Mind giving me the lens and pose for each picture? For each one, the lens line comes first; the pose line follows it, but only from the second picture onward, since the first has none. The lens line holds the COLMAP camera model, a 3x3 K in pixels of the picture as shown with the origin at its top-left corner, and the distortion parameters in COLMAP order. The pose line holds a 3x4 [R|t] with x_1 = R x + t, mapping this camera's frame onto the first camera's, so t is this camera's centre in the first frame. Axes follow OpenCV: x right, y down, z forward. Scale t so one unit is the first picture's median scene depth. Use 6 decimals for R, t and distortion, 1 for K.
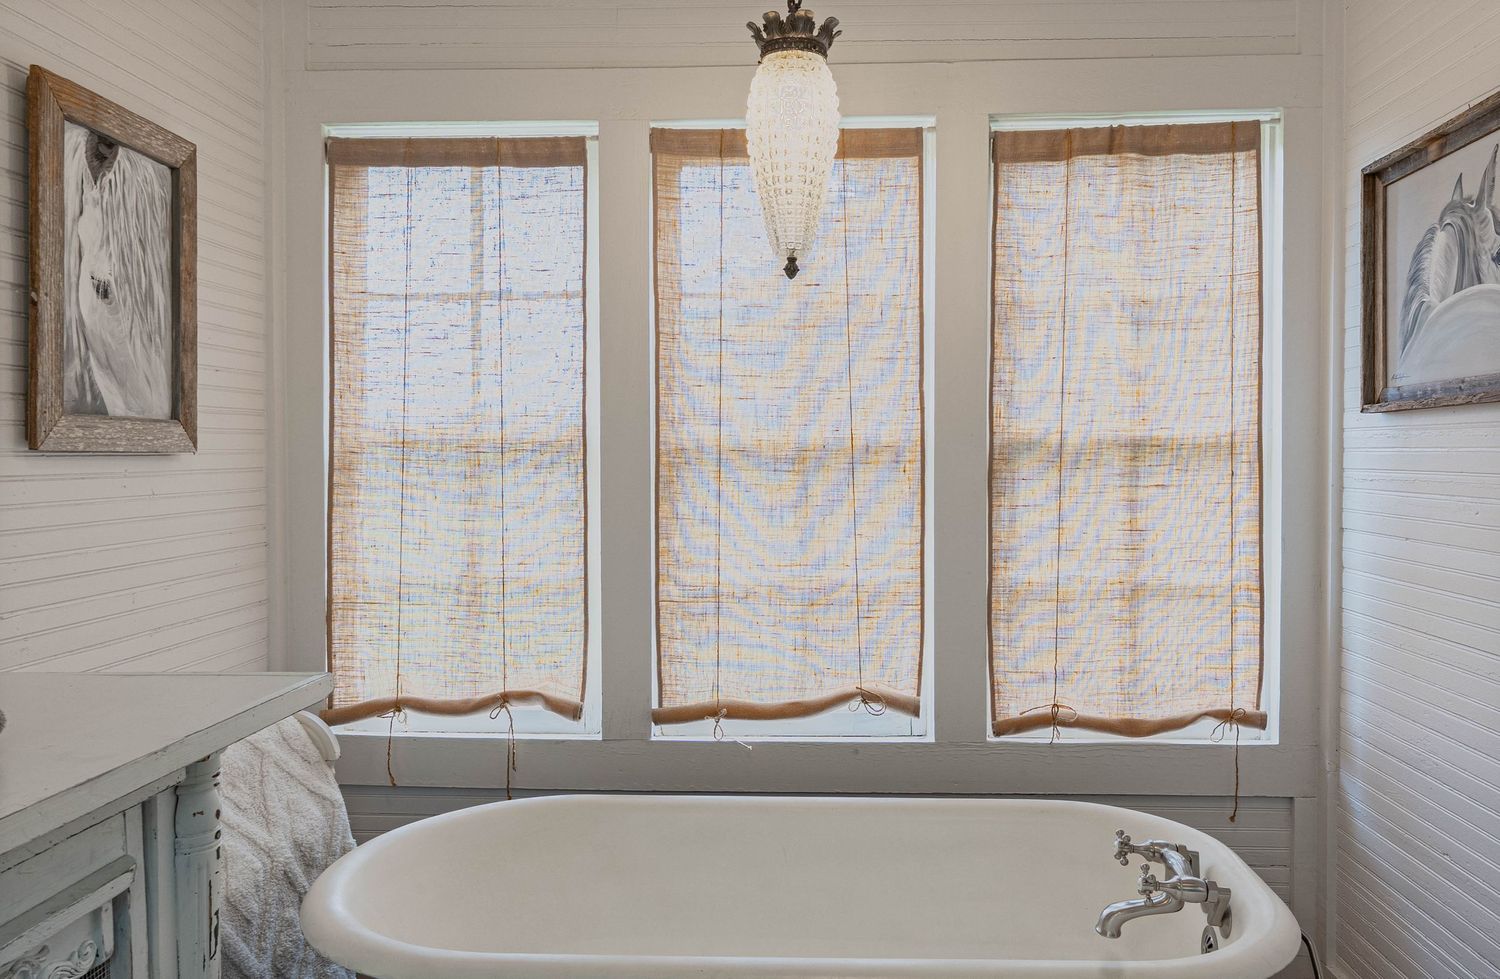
lens RADIAL K [[1129.5, 0, 750.0], [0, 1129.5, 489.5], [0, 0, 1]] dist [0.024298, 0.008330]
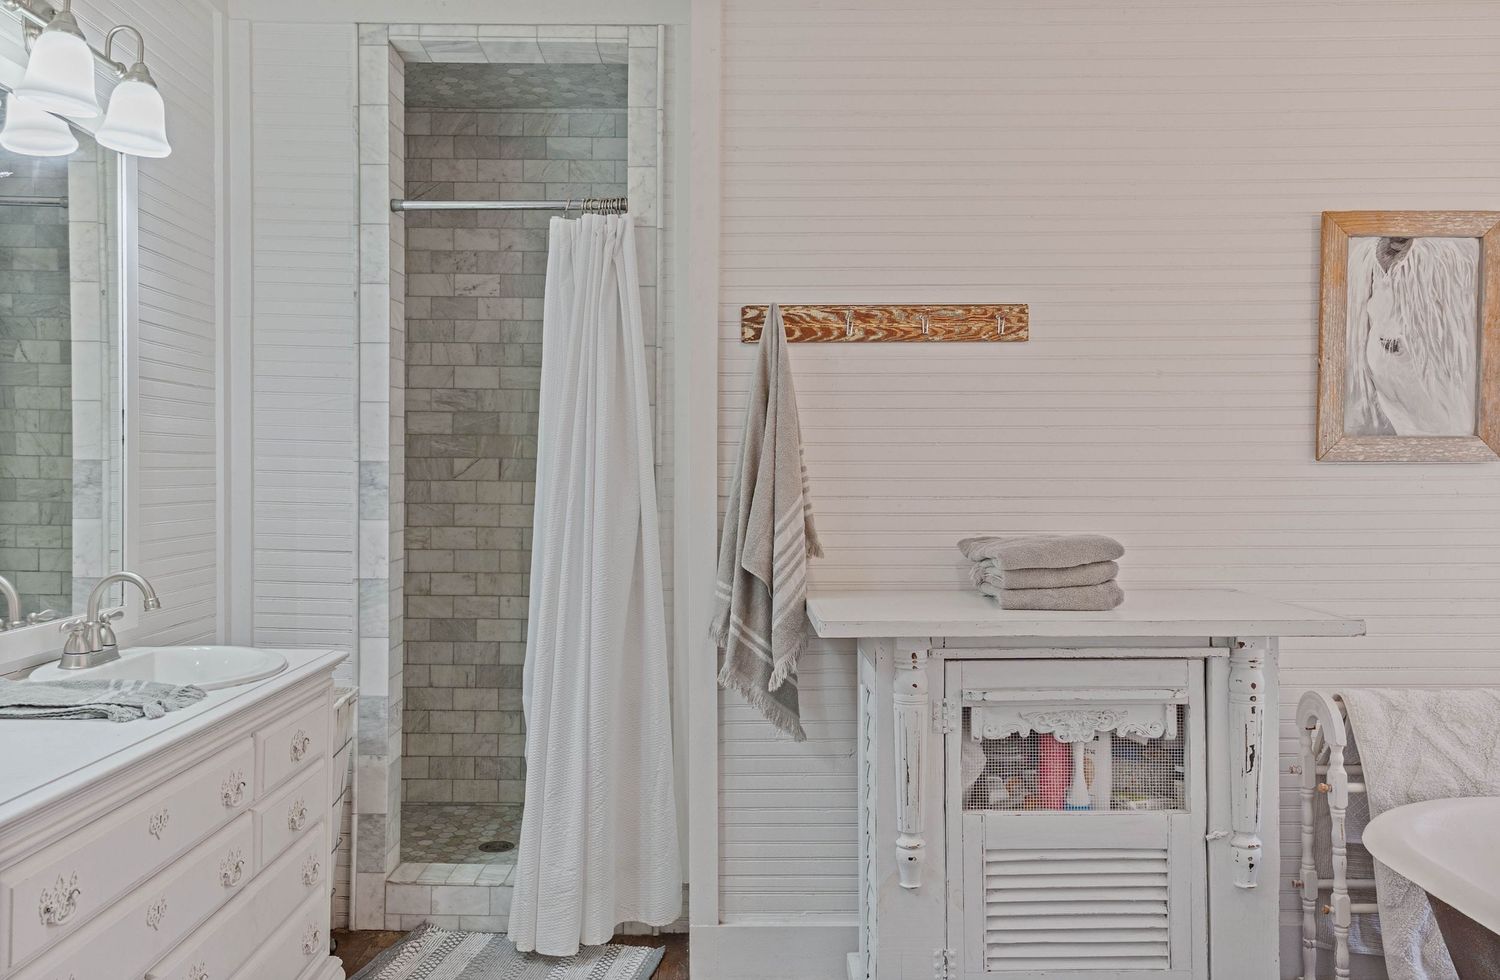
lens RADIAL K [[1154.9, 0, 750.0], [0, 1154.9, 490.0], [0, 0, 1]] dist [0.006405, 0.001780]
pose [[0.067987, 0.019250, -0.997500, 0.614956], [-0.028828, 0.999434, 0.017323, -0.000095], [0.997270, 0.027578, 0.068504, 0.092385]]
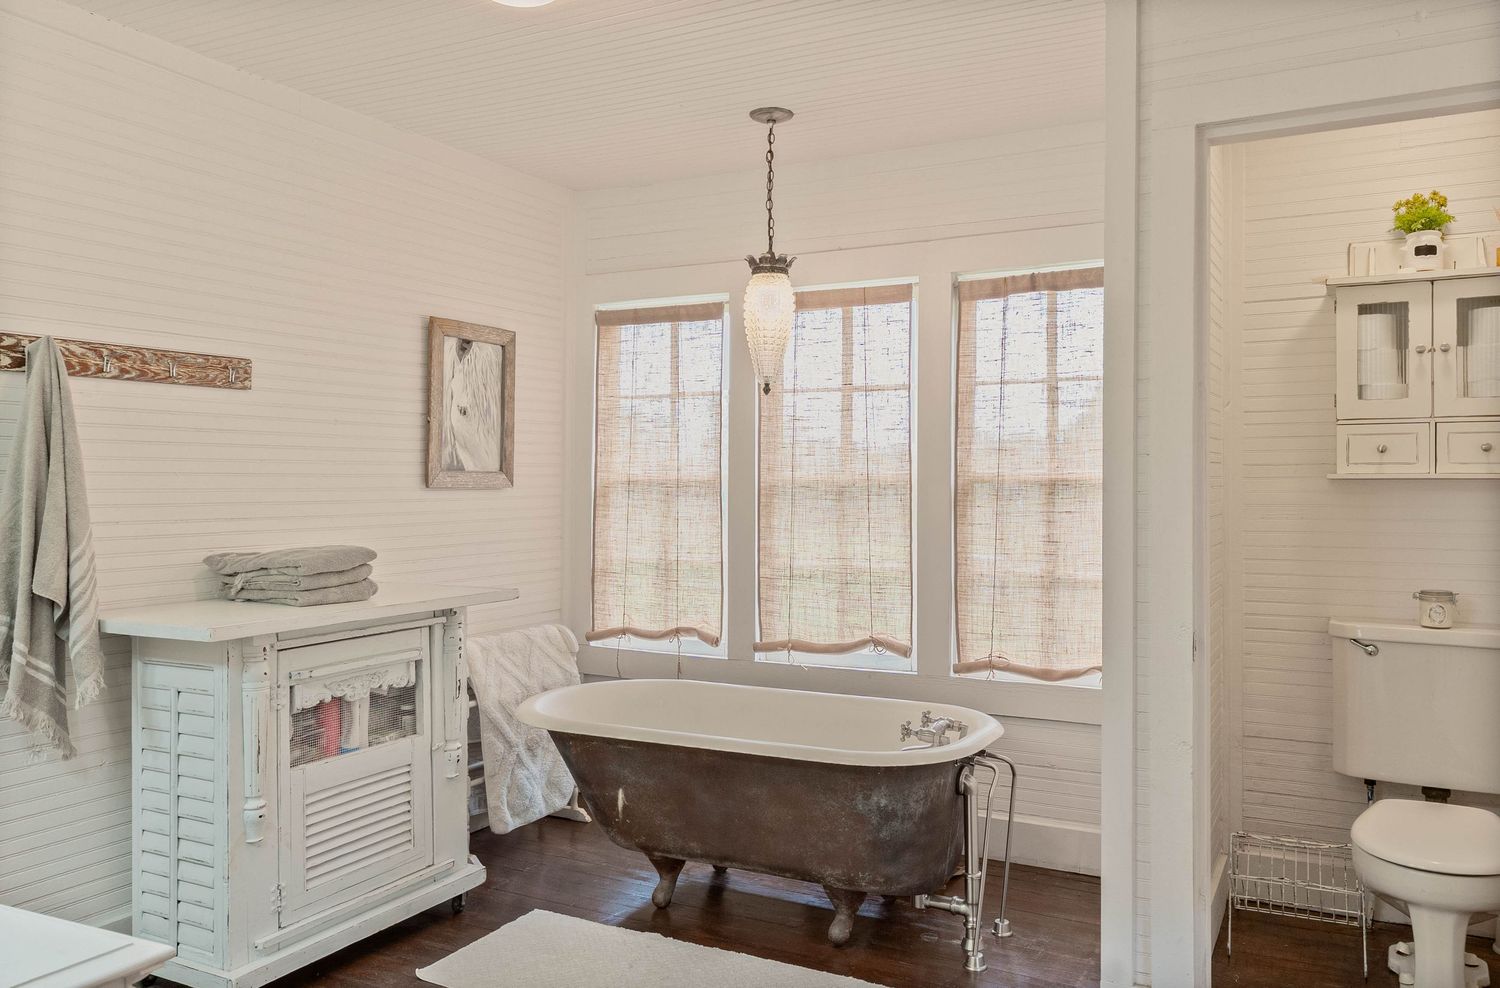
lens RADIAL K [[1112.4, 0, 750.0], [0, 1112.4, 494.0], [0, 0, 1]] dist [0.007621, 0.001169]
pose [[0.908297, 0.006649, -0.418273, 0.596308], [-0.014378, 0.999779, -0.015331, 0.001530], [0.418078, 0.019939, 0.908192, -0.495529]]
